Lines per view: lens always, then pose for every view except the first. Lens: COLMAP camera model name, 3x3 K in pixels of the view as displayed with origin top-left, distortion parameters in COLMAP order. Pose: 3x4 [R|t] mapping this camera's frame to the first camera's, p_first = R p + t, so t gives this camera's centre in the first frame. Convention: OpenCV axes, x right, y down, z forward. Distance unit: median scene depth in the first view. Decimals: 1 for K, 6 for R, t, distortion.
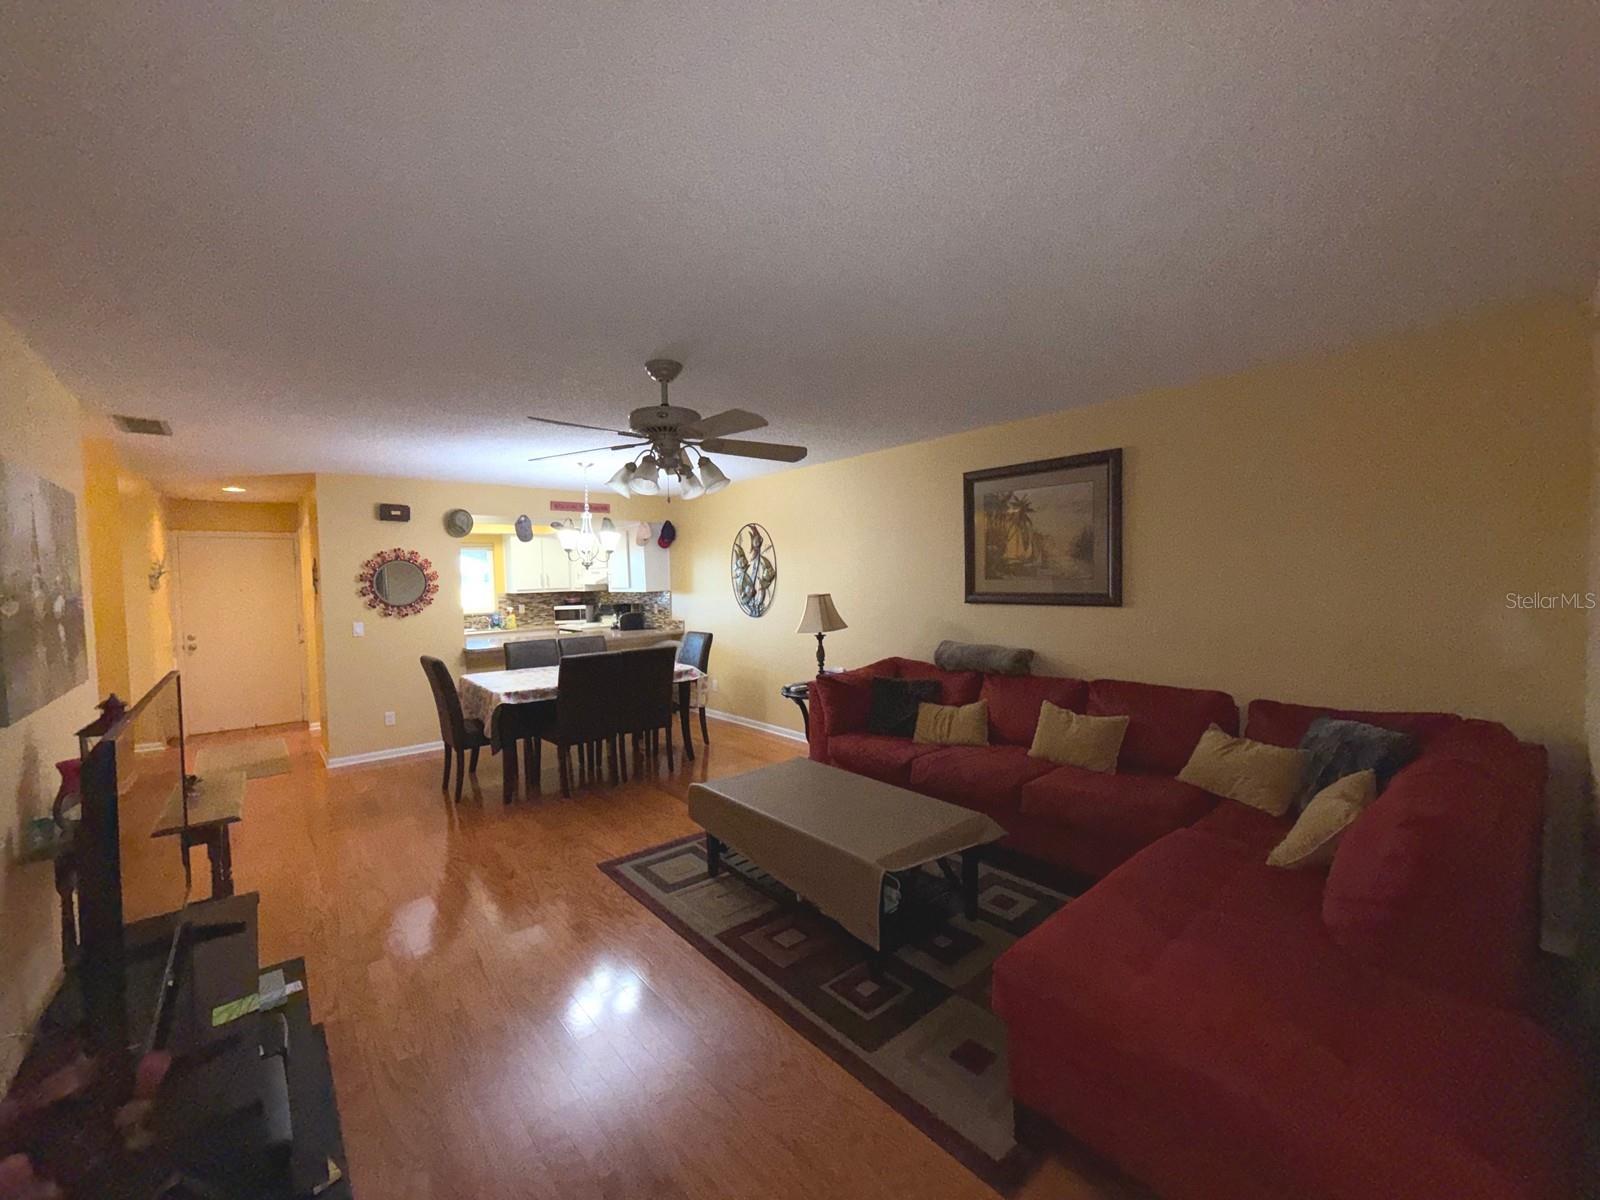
lens RADIAL K [[638.2, 0, 801.0], [0, 638.2, 603.6], [0, 0, 1]] dist [-0.000285, -0.000429]
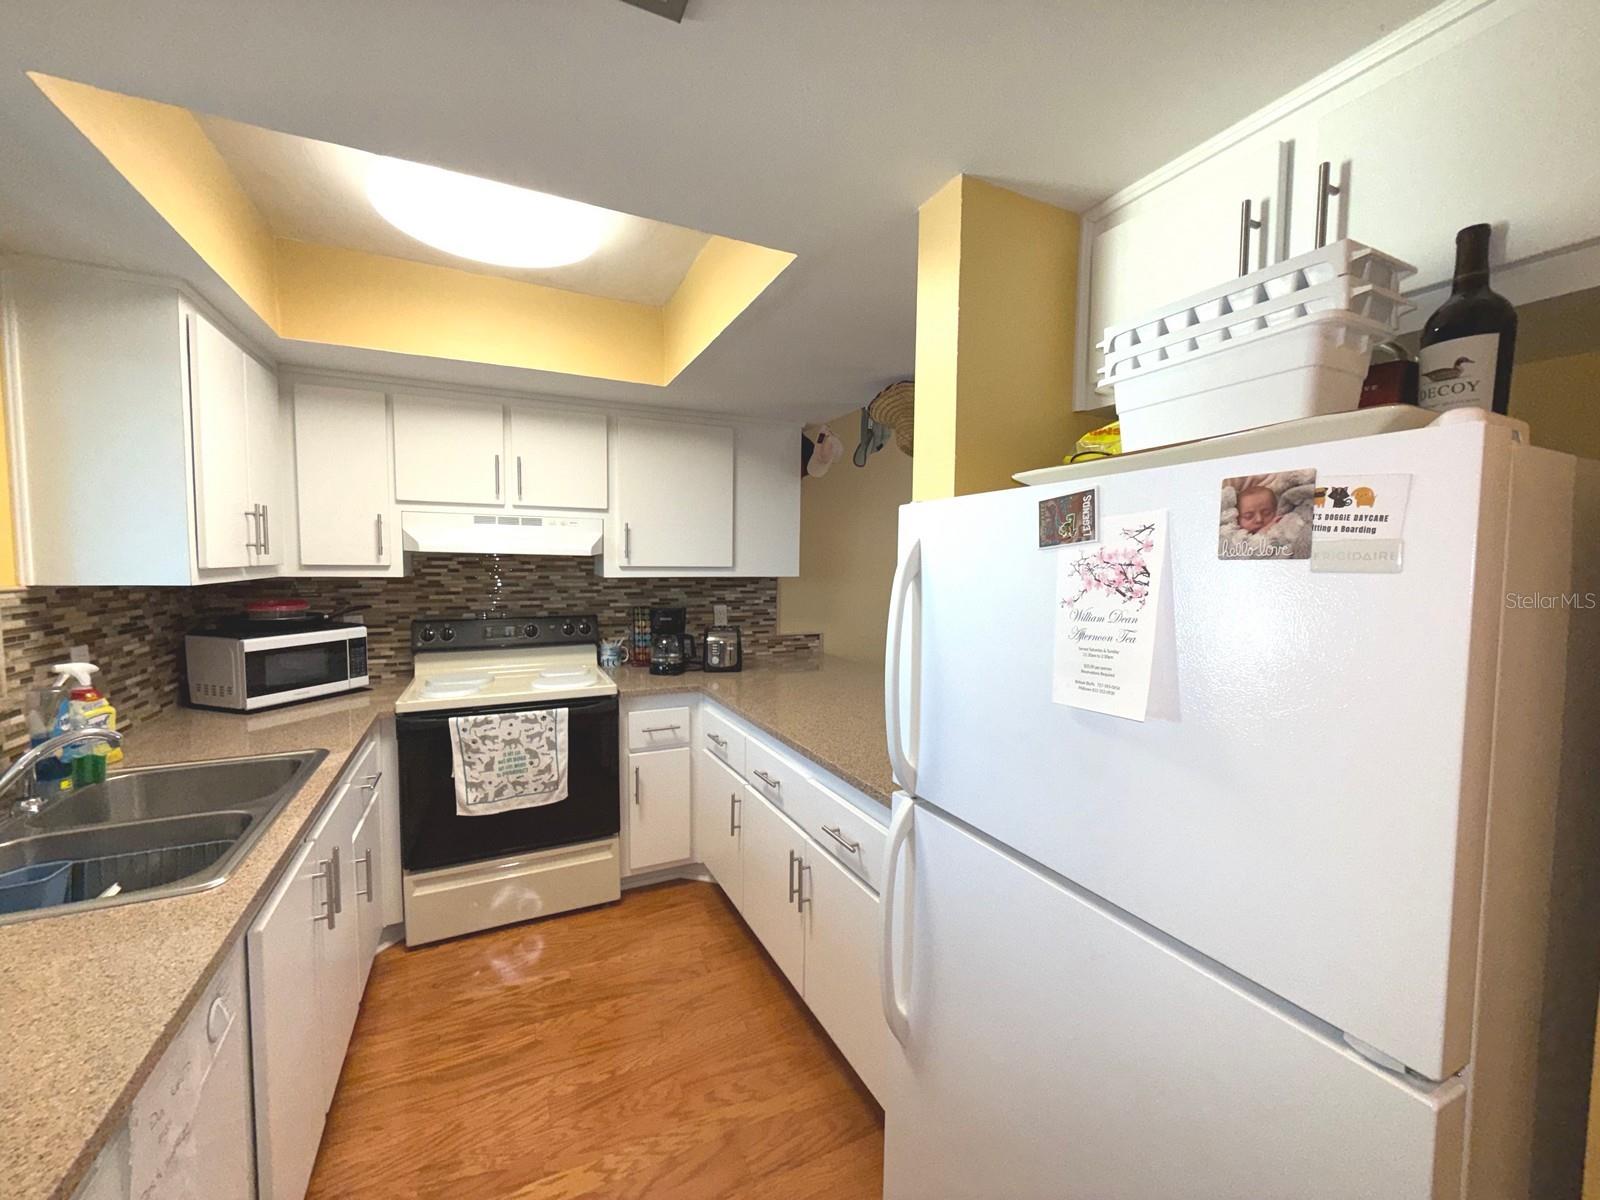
lens RADIAL K [[638.2, 0, 803.2], [0, 638.2, 602.4], [0, 0, 1]] dist [-0.000285, -0.000429]
pose [[0.249518, -0.037025, 0.967662, -0.577042], [0.028348, 0.999120, 0.030919, -0.011519], [-0.967955, 0.019716, 0.250348, 0.739961]]
